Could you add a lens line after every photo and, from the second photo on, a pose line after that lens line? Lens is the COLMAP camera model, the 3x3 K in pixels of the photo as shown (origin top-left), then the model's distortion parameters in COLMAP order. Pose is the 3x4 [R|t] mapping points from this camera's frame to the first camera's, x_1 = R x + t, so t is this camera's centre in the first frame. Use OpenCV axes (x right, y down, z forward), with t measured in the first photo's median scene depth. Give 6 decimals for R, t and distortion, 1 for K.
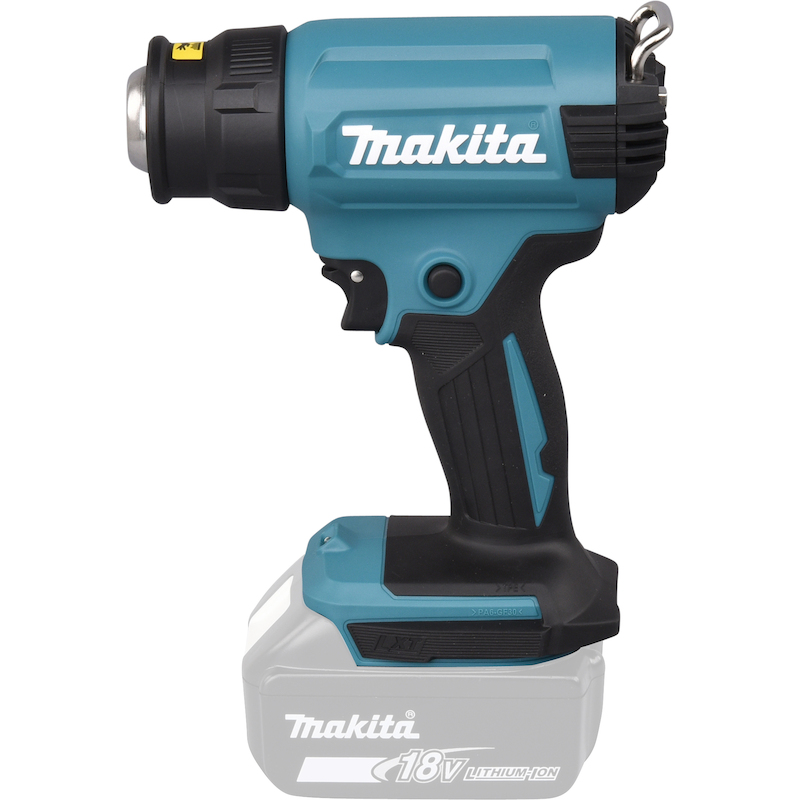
lens RADIAL K [[4323.5, 0, 400.0], [0, 4323.5, 400.0], [0, 0, 1]] dist [0.570660, 17.266814]
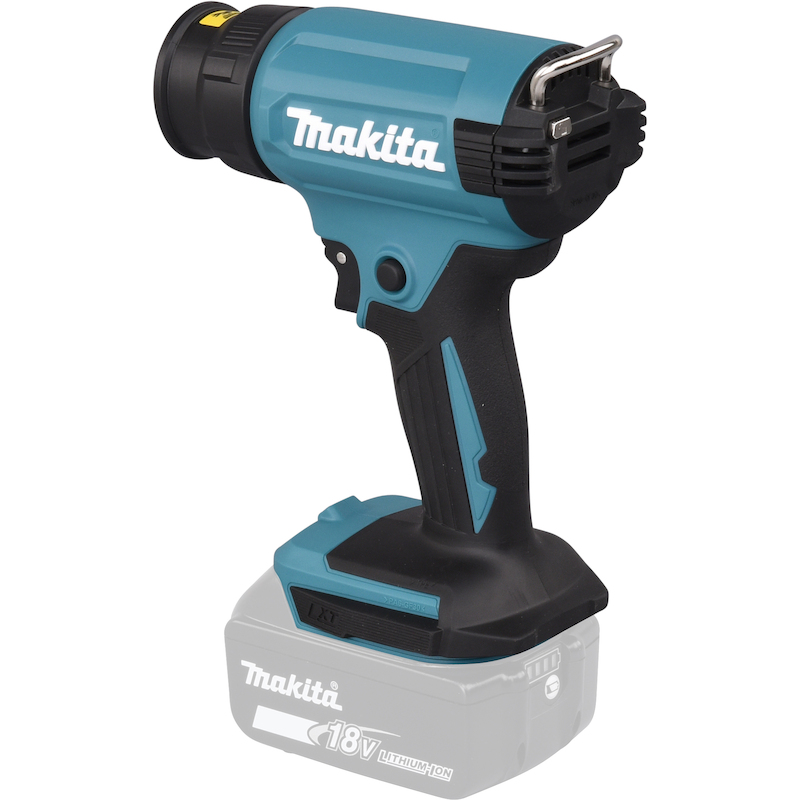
lens RADIAL K [[4323.5, 0, 400.0], [0, 4323.5, 400.0], [0, 0, 1]] dist [0.570660, 17.266814]
pose [[0.811948, 0.182090, -0.554603, 0.579249], [-0.183842, 0.981520, 0.053109, -0.052455], [0.554024, 0.058837, 0.830419, 0.146545]]
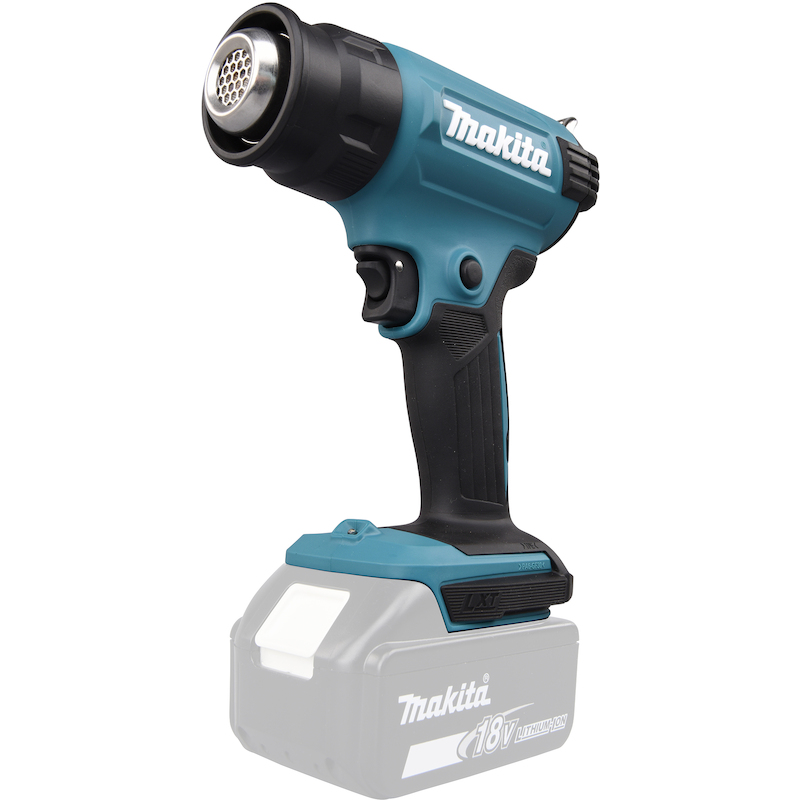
lens RADIAL K [[925.6, 0, 400.4], [0, 925.6, 349.5], [0, 0, 1]] dist [-0.000568, 0.010810]
pose [[0.680015, 0.129891, 0.721601, -0.178369], [0.206720, 0.910290, -0.358663, 0.076384], [-0.703453, 0.393065, 0.592160, 0.860049]]
